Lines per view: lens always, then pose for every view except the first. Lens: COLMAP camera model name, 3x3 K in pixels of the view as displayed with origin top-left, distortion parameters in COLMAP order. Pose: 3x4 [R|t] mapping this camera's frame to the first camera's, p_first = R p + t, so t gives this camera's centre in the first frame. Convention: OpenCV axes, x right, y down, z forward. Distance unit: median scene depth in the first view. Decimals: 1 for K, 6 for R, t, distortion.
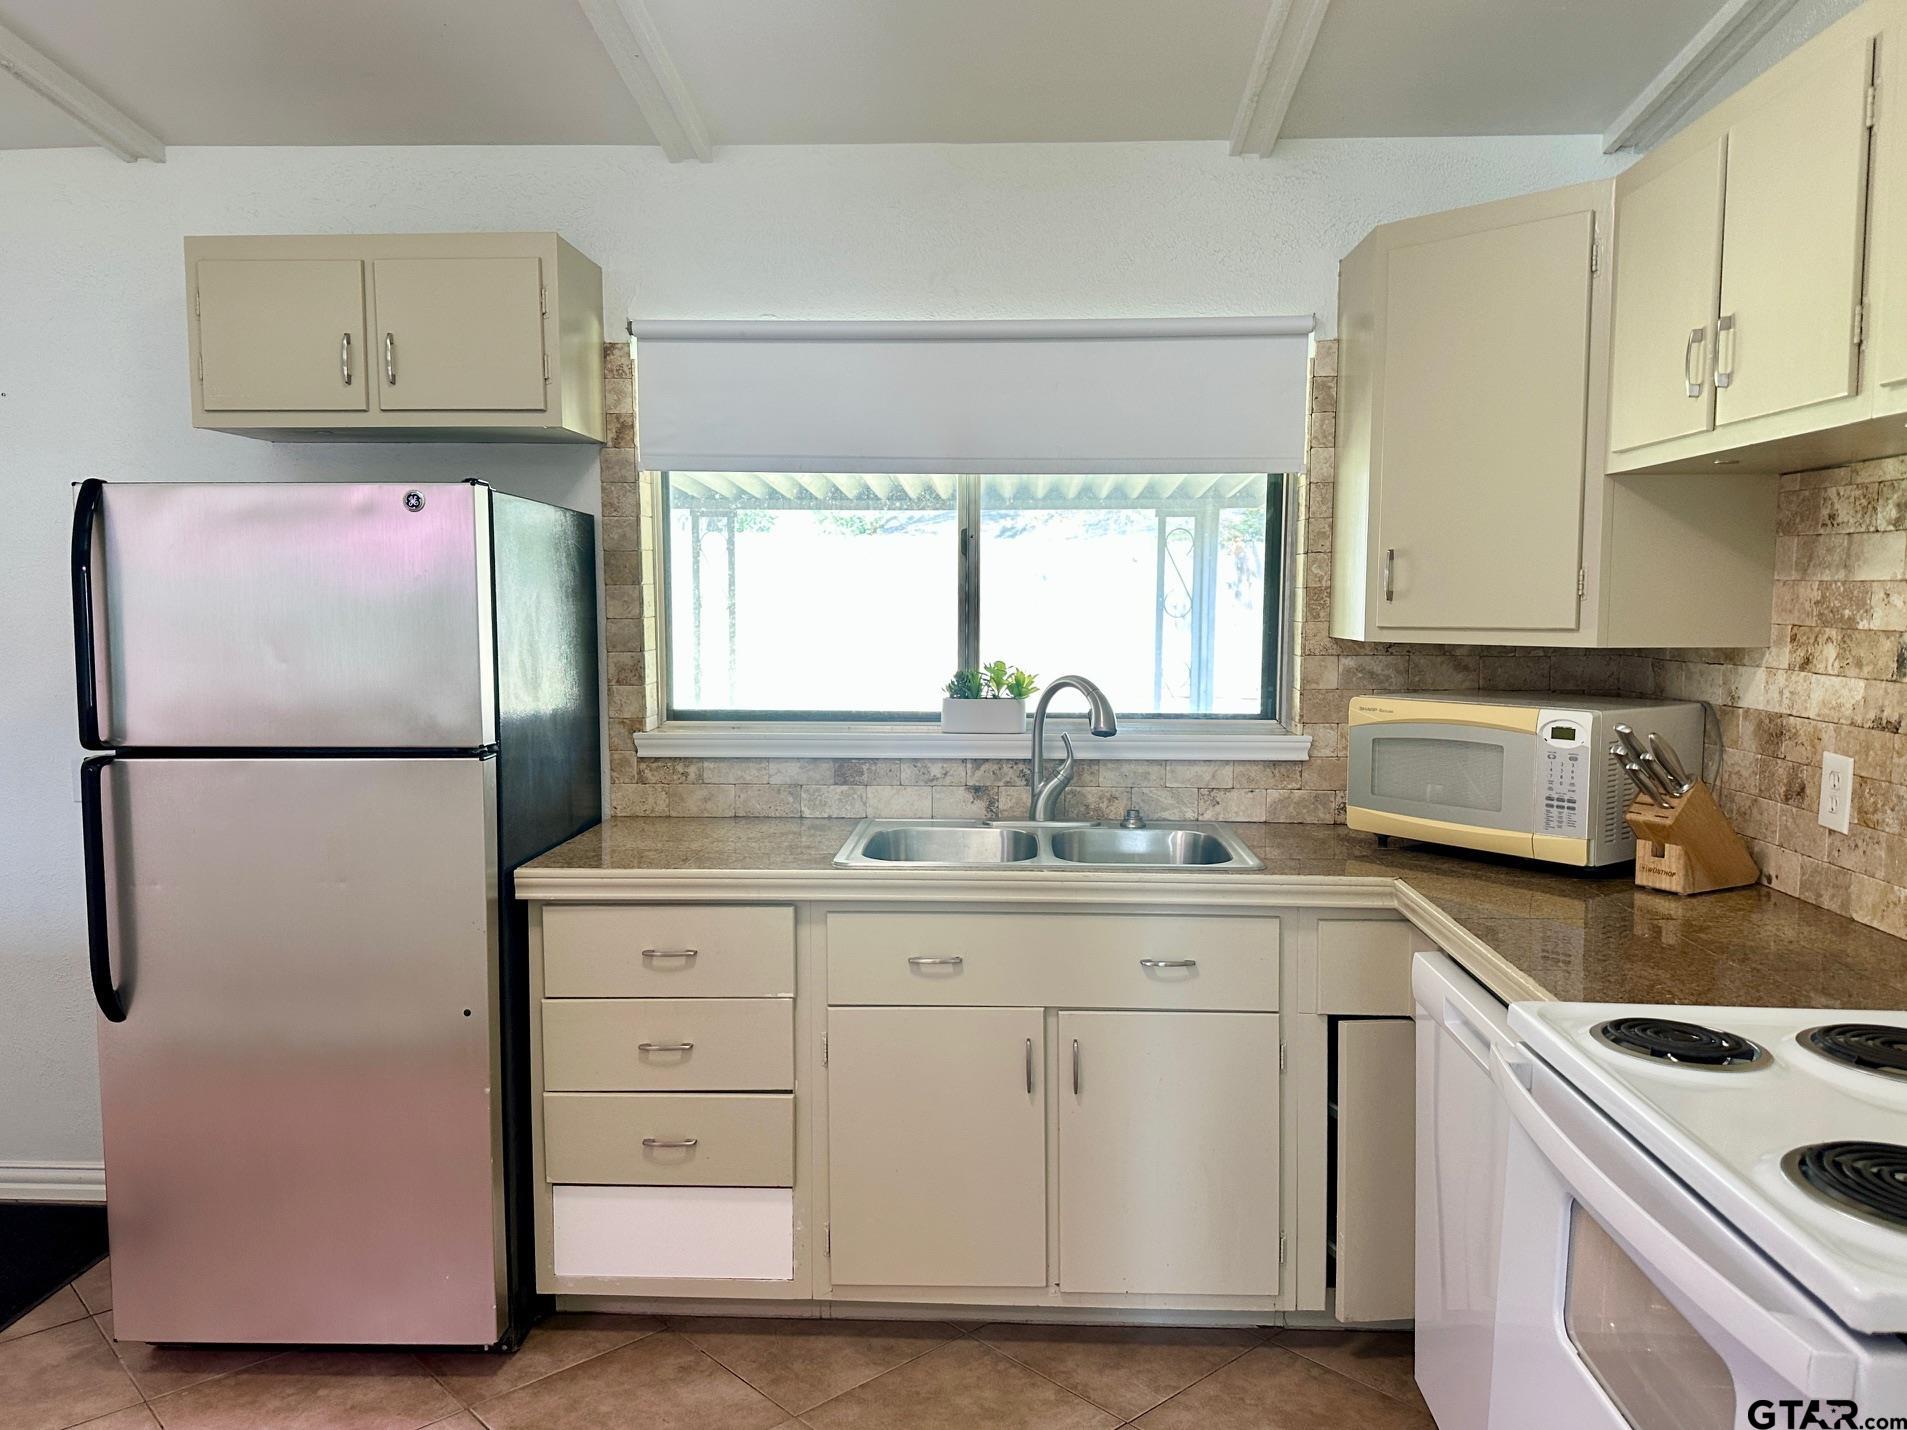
lens RADIAL K [[1412.6, 0, 955.8], [0, 1412.6, 737.3], [0, 0, 1]] dist [0.146717, -0.230125]
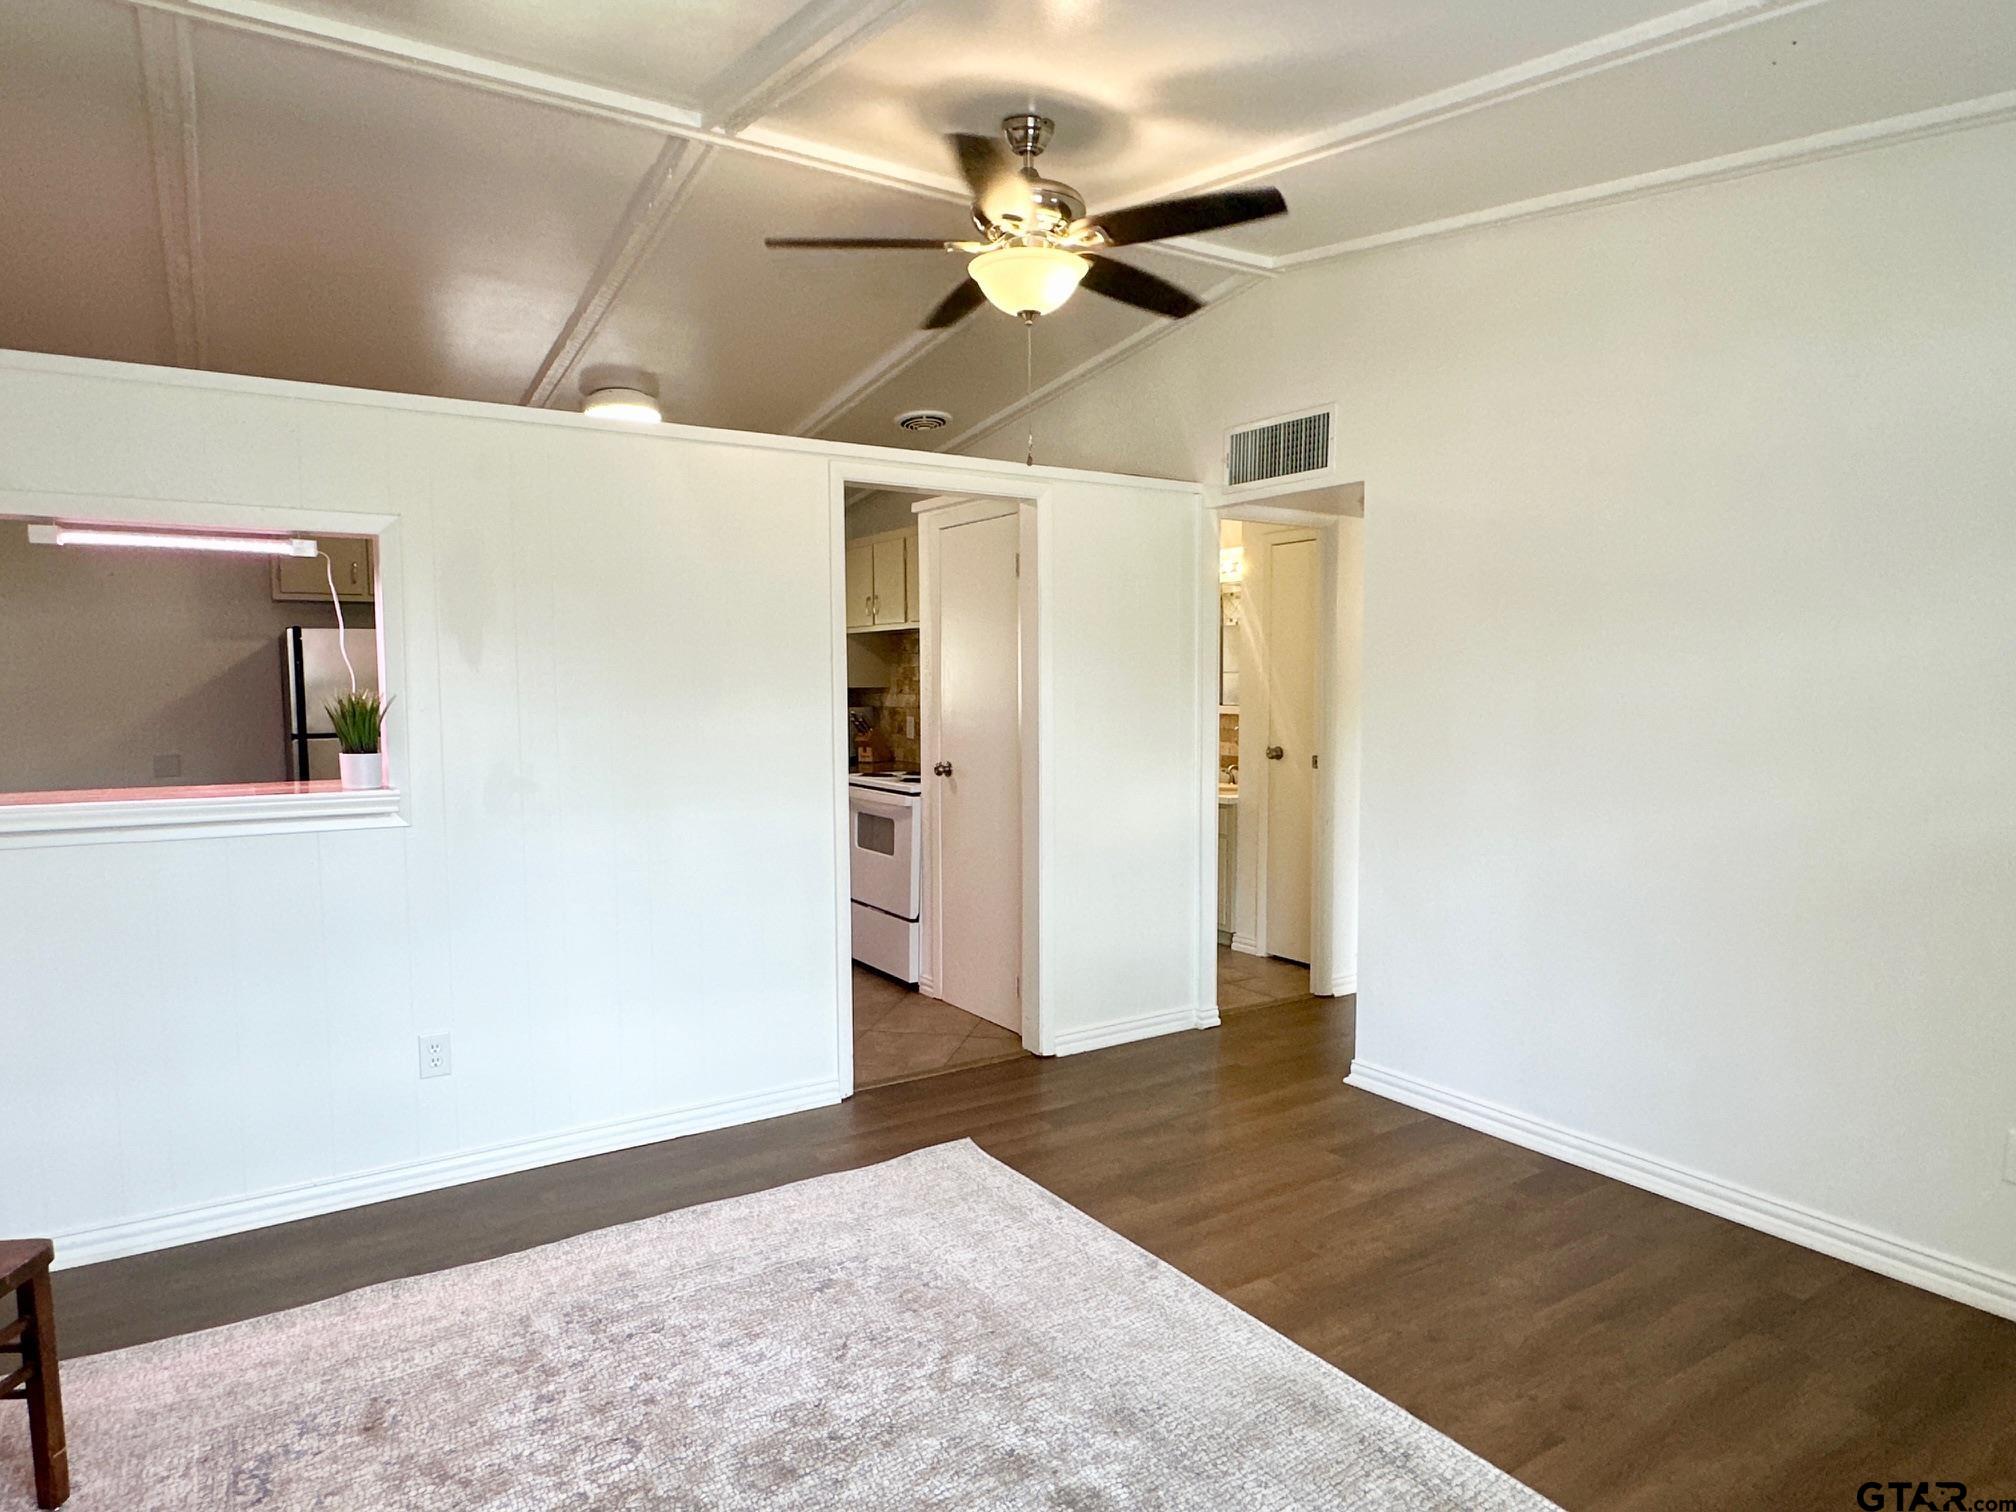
lens RADIAL K [[1252.8, 0, 1084.8], [0, 1252.8, 758.5], [0, 0, 1]] dist [0.003060, 0.000968]
pose [[0.786853, -0.036653, 0.616051, -0.817945], [0.057789, 0.998225, -0.014420, 0.160651], [-0.614429, 0.046947, 0.787574, -1.446744]]
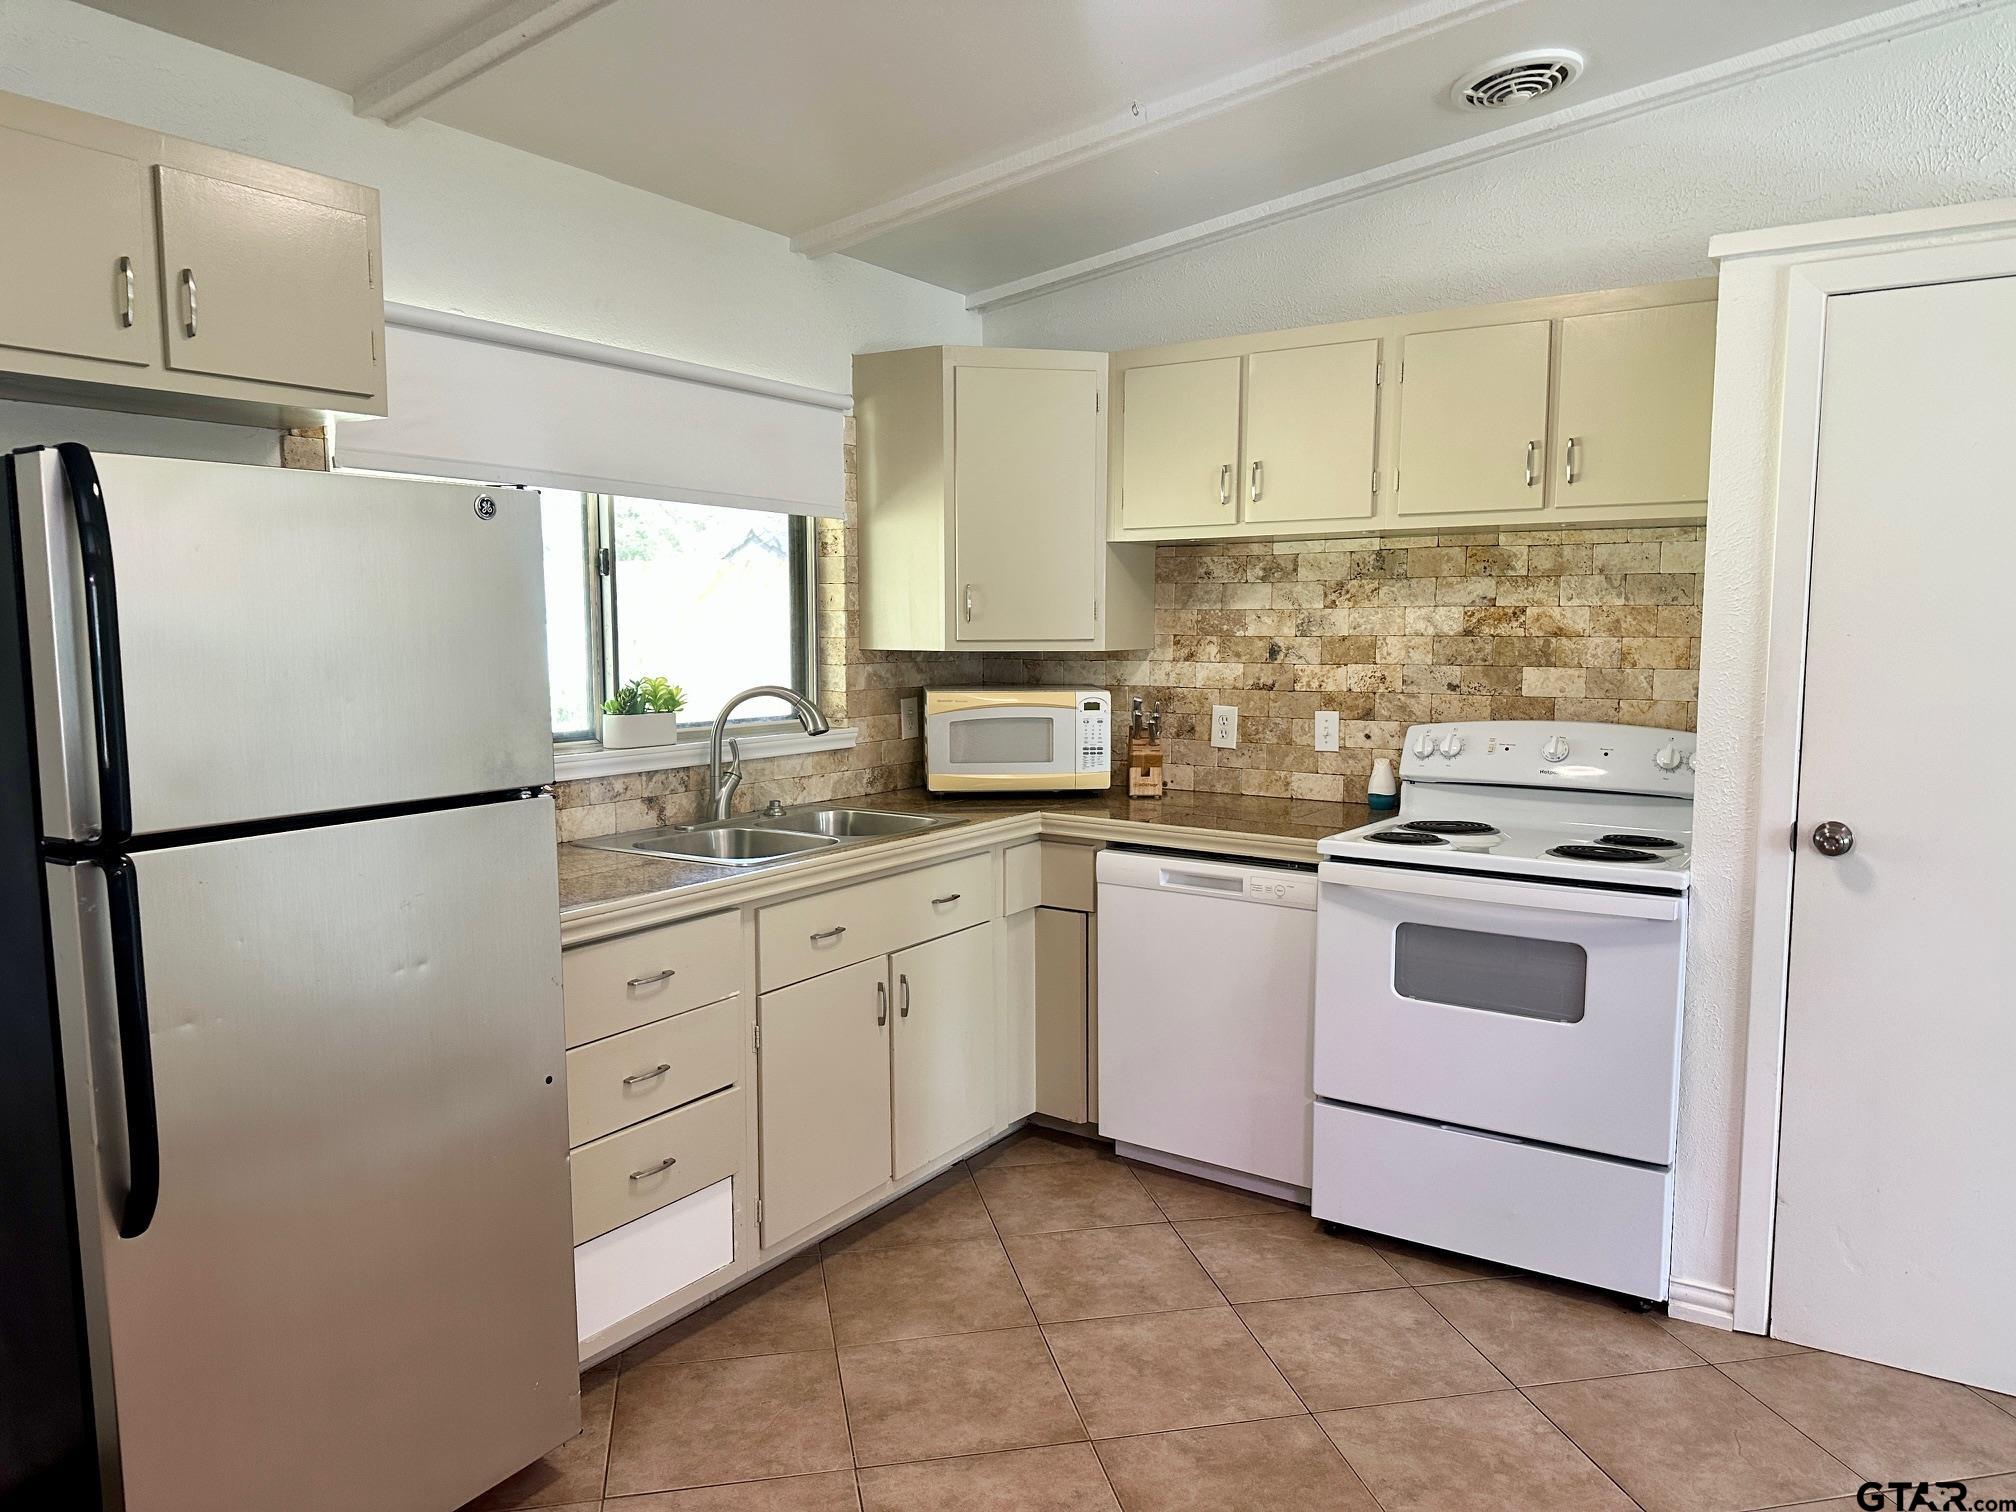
lens RADIAL K [[1412.6, 0, 1008.4], [0, 1412.6, 763.7], [0, 0, 1]] dist [0.038123, -0.001271]
pose [[0.514567, -0.087214, 0.853003, -0.929571], [0.086145, 0.995039, 0.049769, -0.024355], [-0.853112, 0.047873, 0.519527, 0.282462]]
